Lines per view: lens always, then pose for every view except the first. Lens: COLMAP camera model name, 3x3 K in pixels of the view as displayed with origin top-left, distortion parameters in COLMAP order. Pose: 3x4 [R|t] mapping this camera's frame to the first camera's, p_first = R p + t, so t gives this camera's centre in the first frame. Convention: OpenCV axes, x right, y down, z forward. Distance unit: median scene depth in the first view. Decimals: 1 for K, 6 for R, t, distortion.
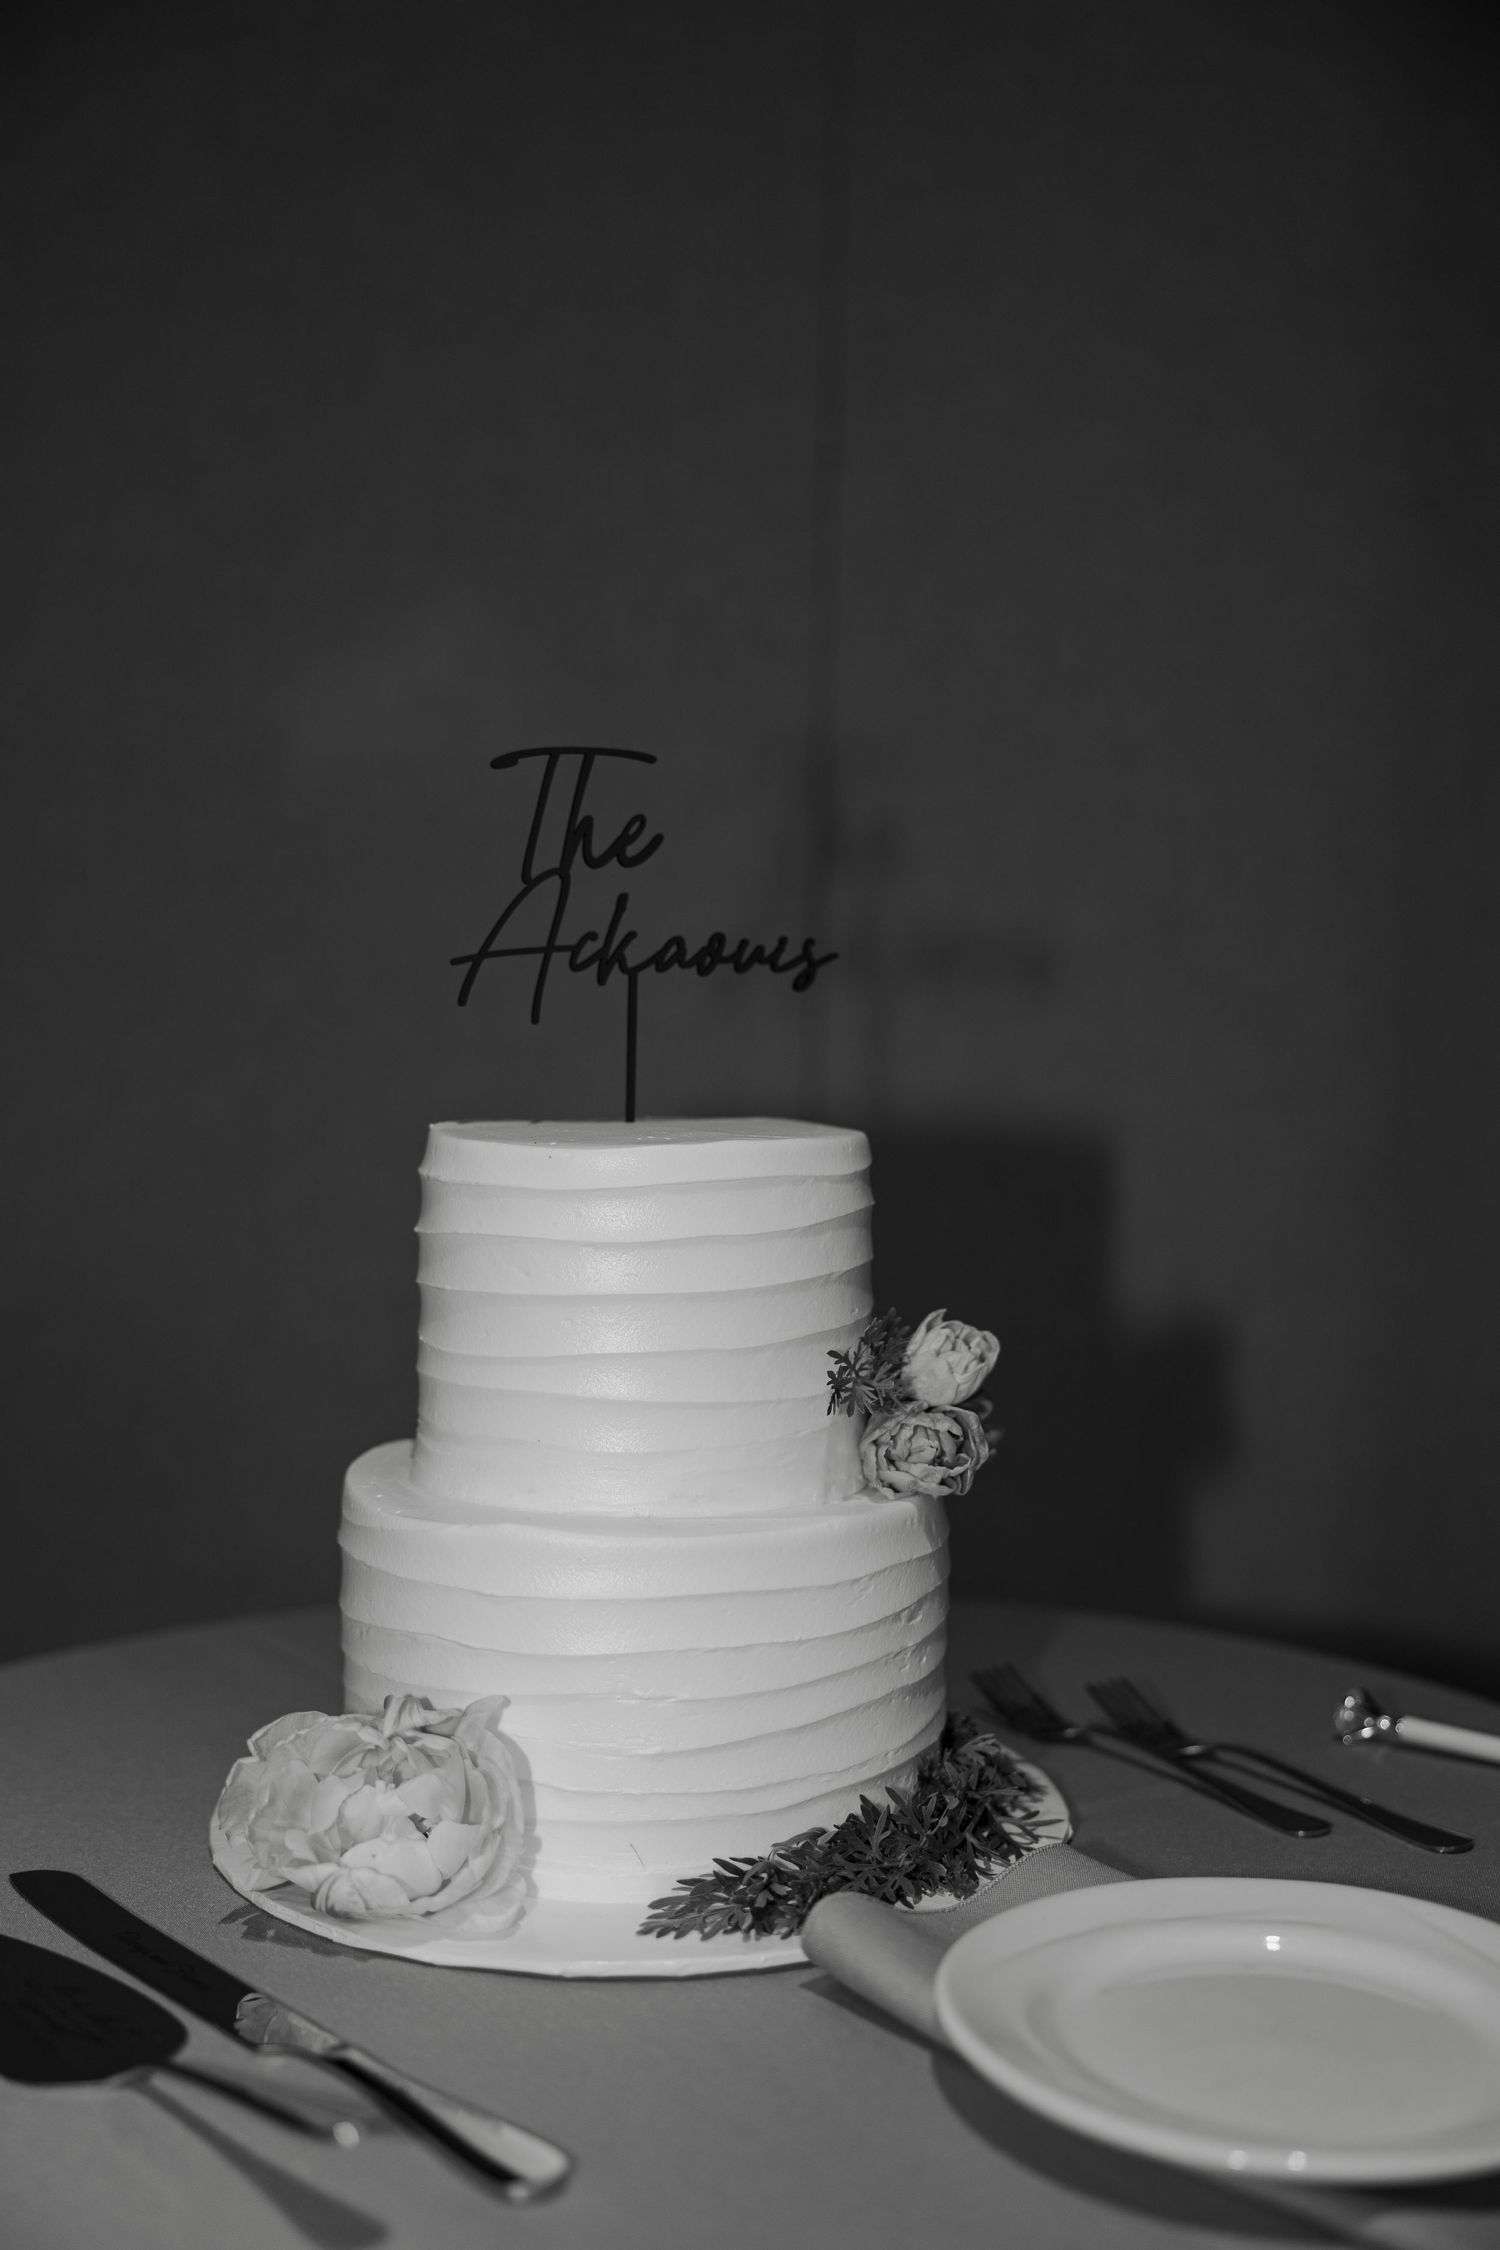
lens RADIAL K [[2557.3, 0, 750.0], [0, 2557.3, 1120.7], [0, 0, 1]] dist [-0.008958, 0.000000]
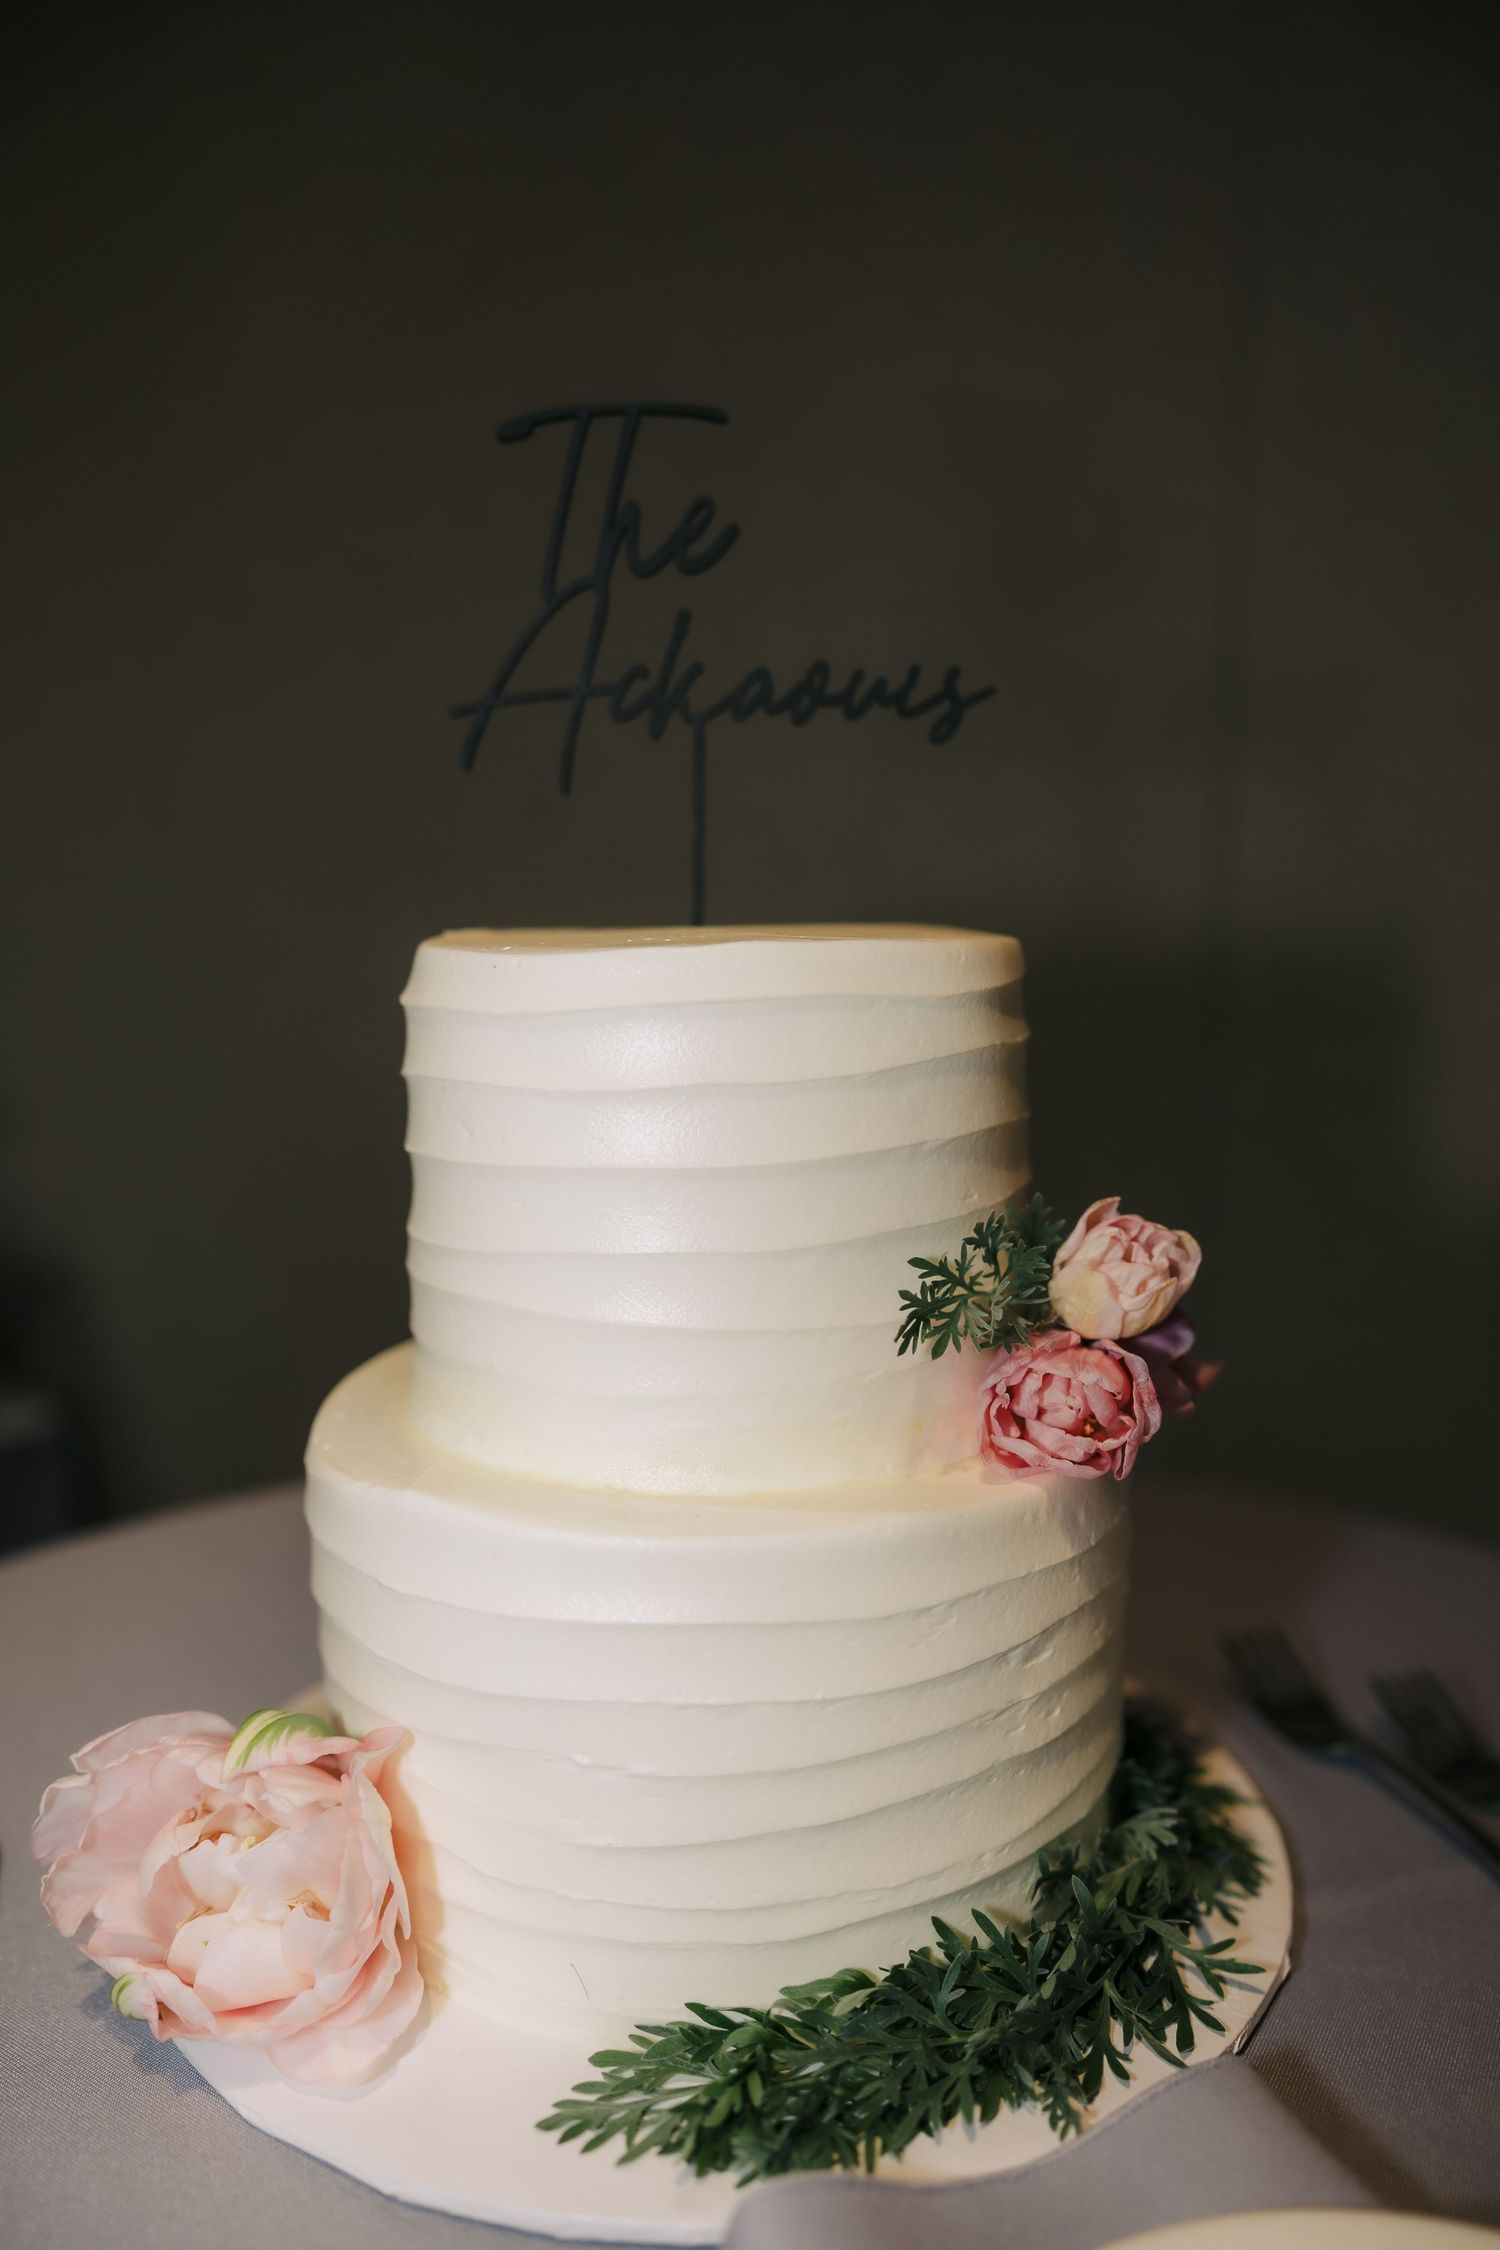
lens RADIAL K [[1702.1, 0, 746.3], [0, 1702.1, 1142.7], [0, 0, 1]] dist [-0.015148, 0.006612]
pose [[0.951372, 0.025821, -0.306959, 0.123794], [-0.000805, 0.996686, 0.081344, 0.023192], [0.308042, -0.077141, 0.948240, 0.555462]]
